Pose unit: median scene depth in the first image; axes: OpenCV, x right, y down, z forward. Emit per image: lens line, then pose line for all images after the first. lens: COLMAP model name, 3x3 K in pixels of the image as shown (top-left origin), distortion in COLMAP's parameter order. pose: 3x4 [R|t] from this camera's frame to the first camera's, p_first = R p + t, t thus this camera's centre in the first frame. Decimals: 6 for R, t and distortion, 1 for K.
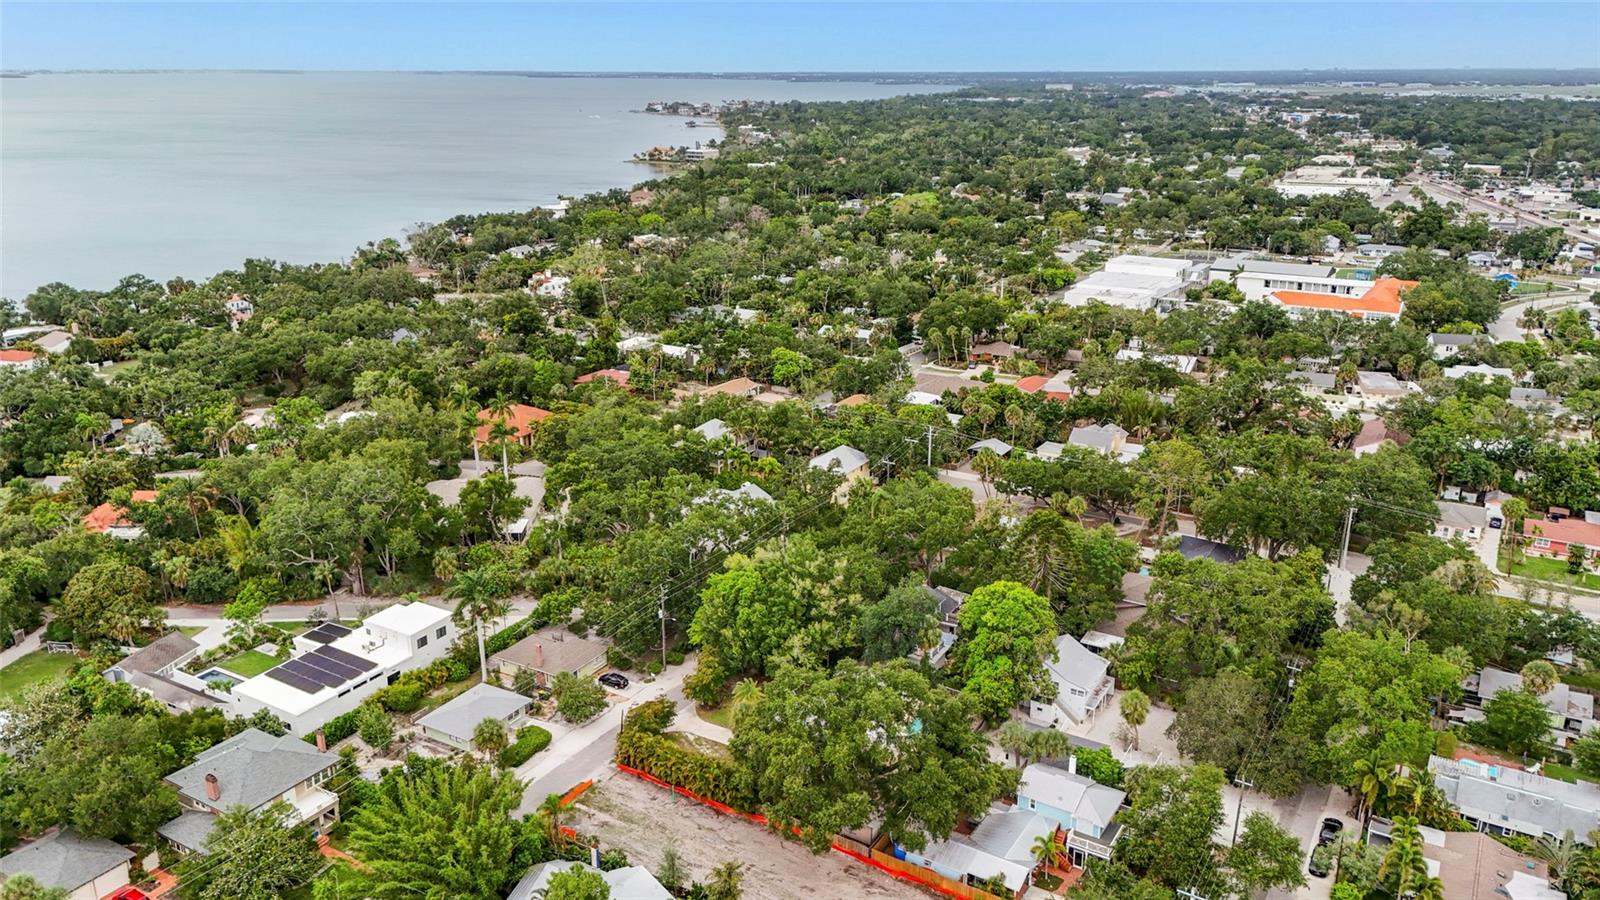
lens RADIAL K [[1153.2, 0, 800.0], [0, 1153.2, 450.0], [0, 0, 1]] dist [0.068167, -0.074116]
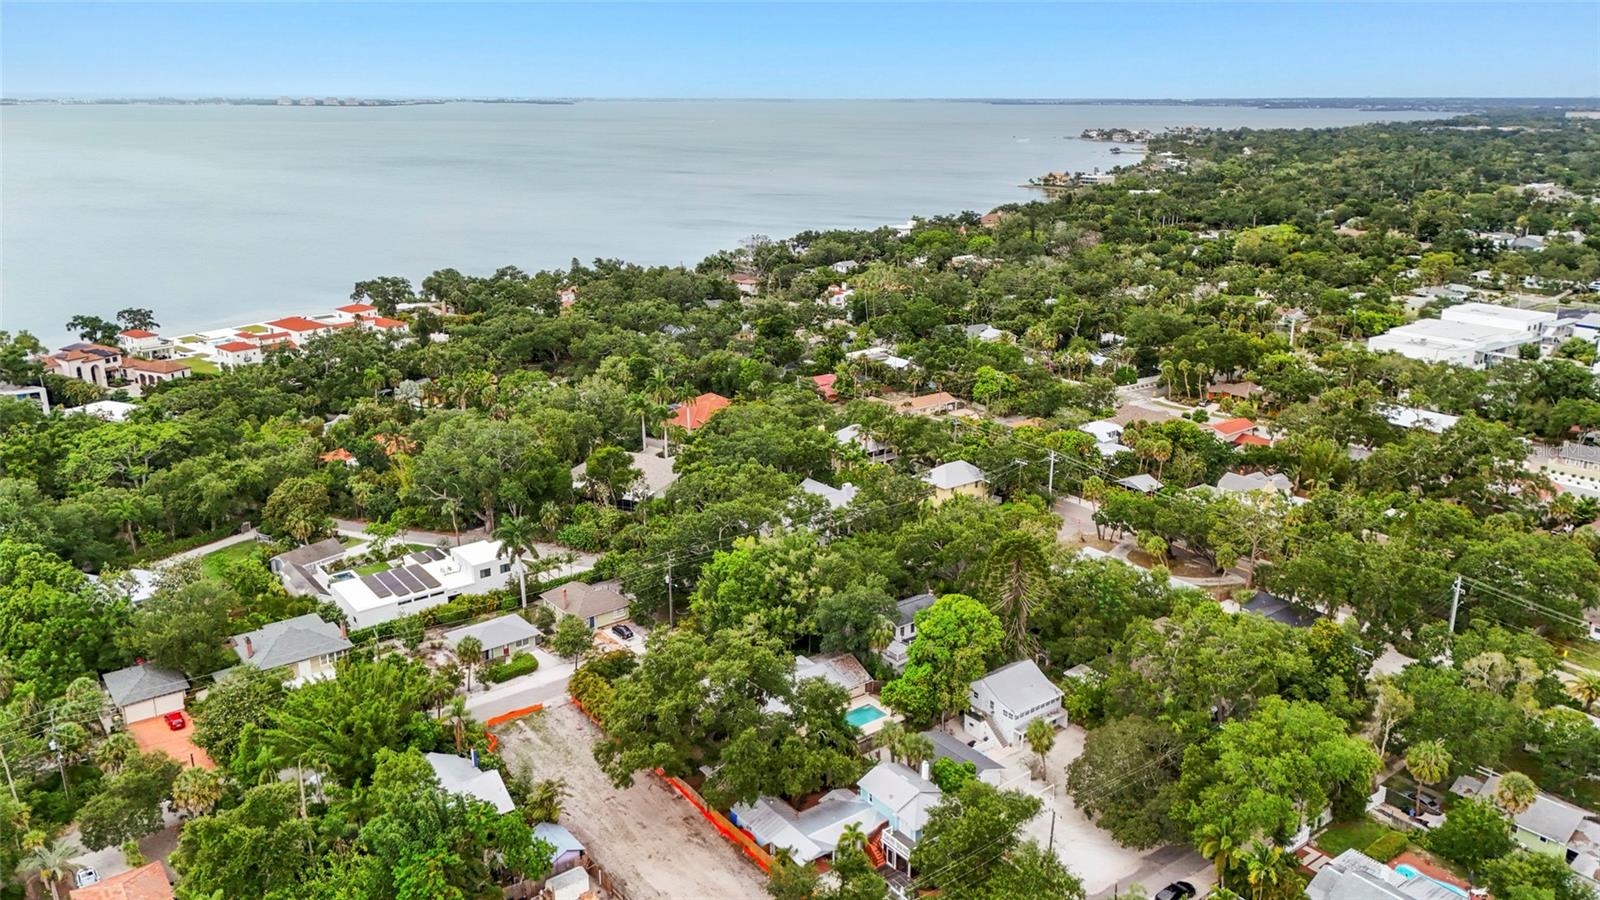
lens RADIAL K [[1138.8, 0, 804.3], [0, 1138.8, 444.9], [0, 0, 1]] dist [0.064361, -0.070664]
pose [[0.933972, 0.106414, -0.341135, 0.211820], [-0.113736, 0.993510, -0.001473, -0.000411], [0.338765, 0.040175, 0.940013, 0.001829]]
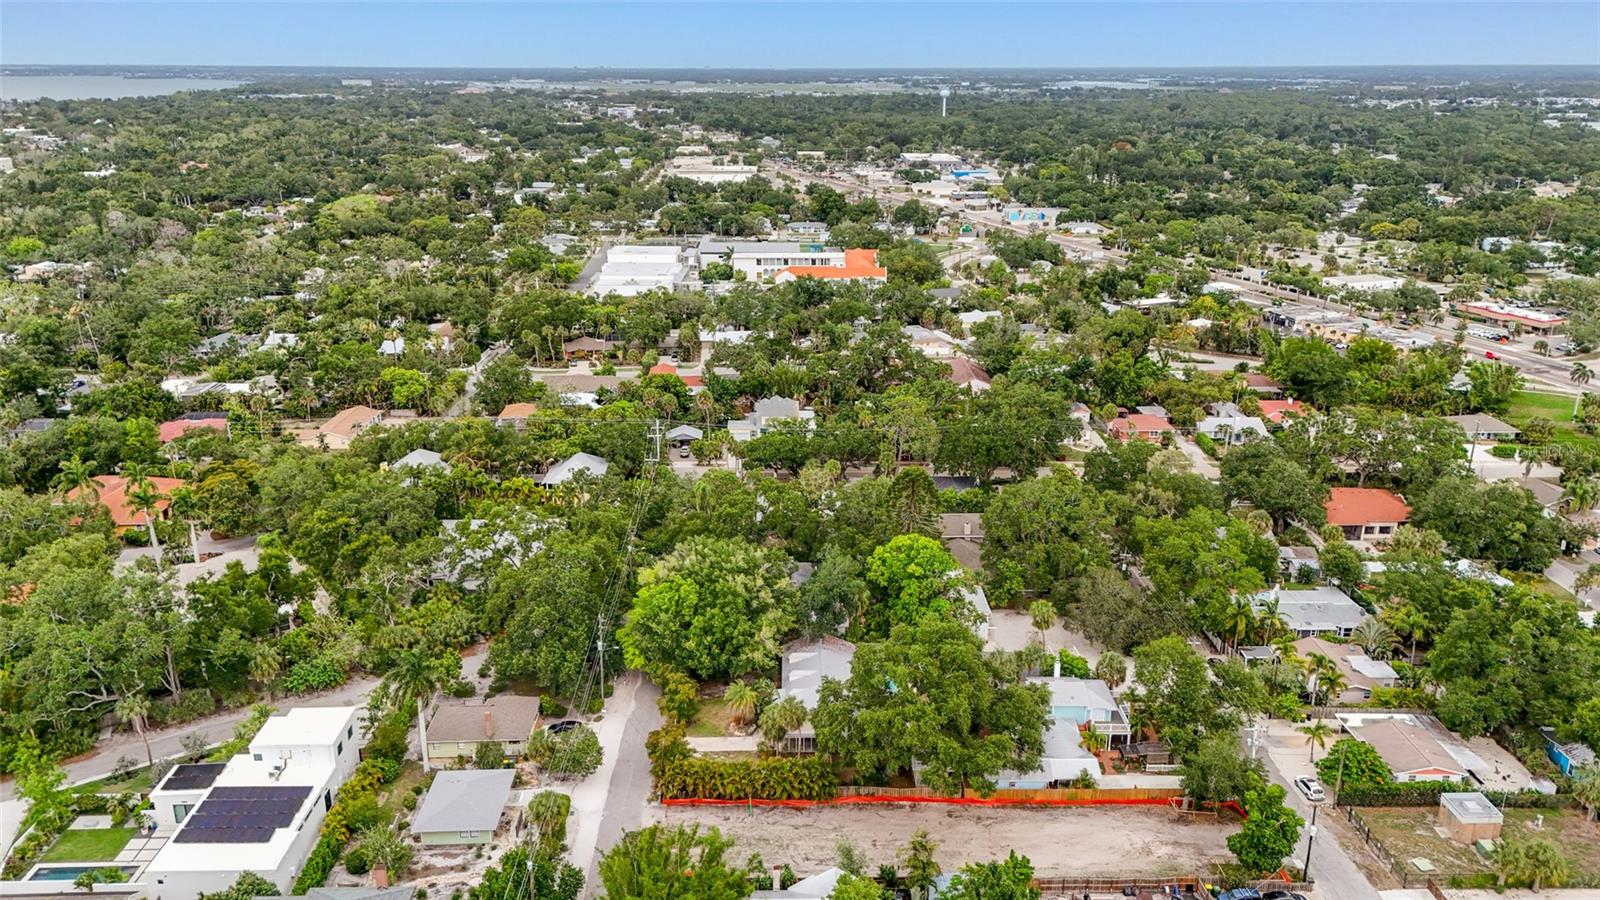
lens RADIAL K [[1153.2, 0, 800.0], [0, 1153.2, 450.0], [0, 0, 1]] dist [0.068167, -0.074116]
pose [[0.848865, -0.163877, 0.502567, -0.249262], [0.162310, 0.985609, 0.047237, -0.019003], [-0.503075, 0.041474, 0.863247, 0.057373]]
